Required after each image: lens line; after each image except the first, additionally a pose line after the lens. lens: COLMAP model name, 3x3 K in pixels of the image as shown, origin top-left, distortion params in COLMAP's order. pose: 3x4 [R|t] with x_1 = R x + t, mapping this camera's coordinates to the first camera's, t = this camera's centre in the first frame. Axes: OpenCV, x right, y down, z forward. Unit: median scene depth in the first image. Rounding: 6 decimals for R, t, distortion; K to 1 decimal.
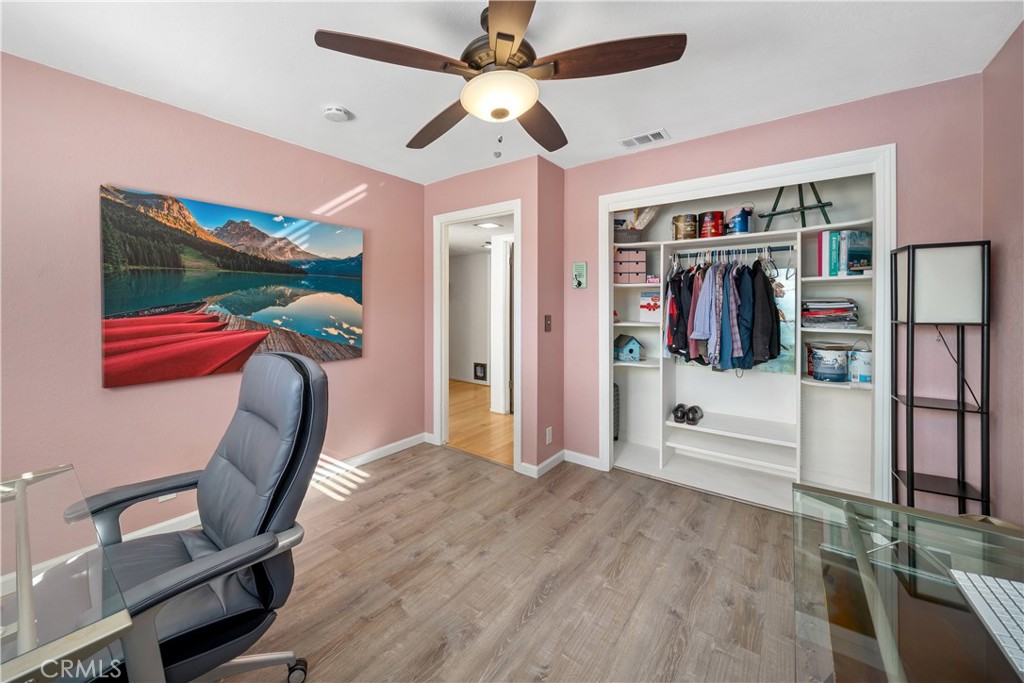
lens RADIAL K [[380.0, 0, 521.4], [0, 380.0, 306.1], [0, 0, 1]] dist [-0.006819, -0.000374]
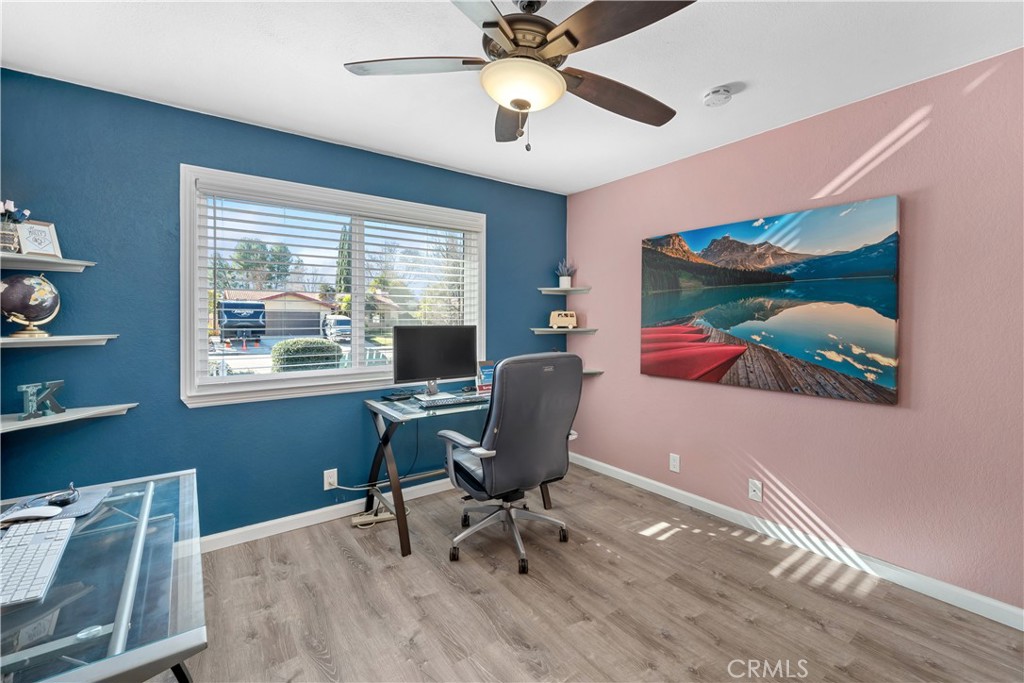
lens RADIAL K [[427.1, 0, 479.4], [0, 427.1, 321.0], [0, 0, 1]] dist [-0.000302, 0.000048]
pose [[-0.345864, 0.000587, -0.938284, 0.552128], [-0.008872, 0.999953, 0.003896, 0.003774], [0.938243, 0.009672, -0.345843, 0.753068]]
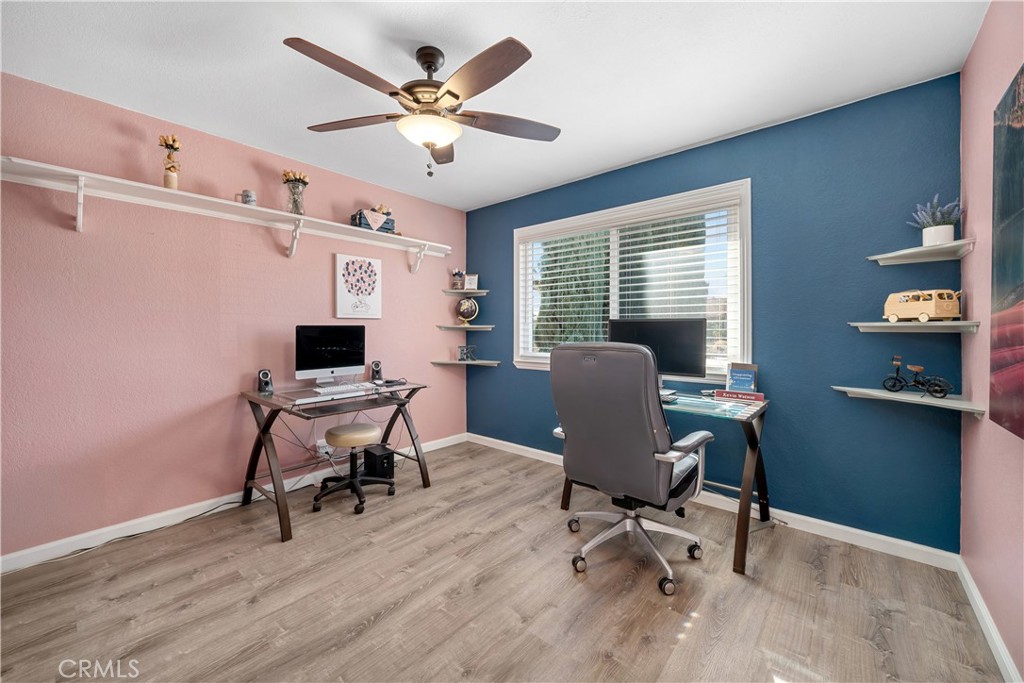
lens RADIAL K [[386.9, 0, 534.8], [0, 386.9, 326.5], [0, 0, 1]] dist [-0.003401, 0.000204]
pose [[-0.998299, -0.002703, 0.058243, -0.272738], [-0.002638, 0.999996, 0.001198, 0.043786], [-0.058246, 0.001042, -0.998302, 1.312913]]
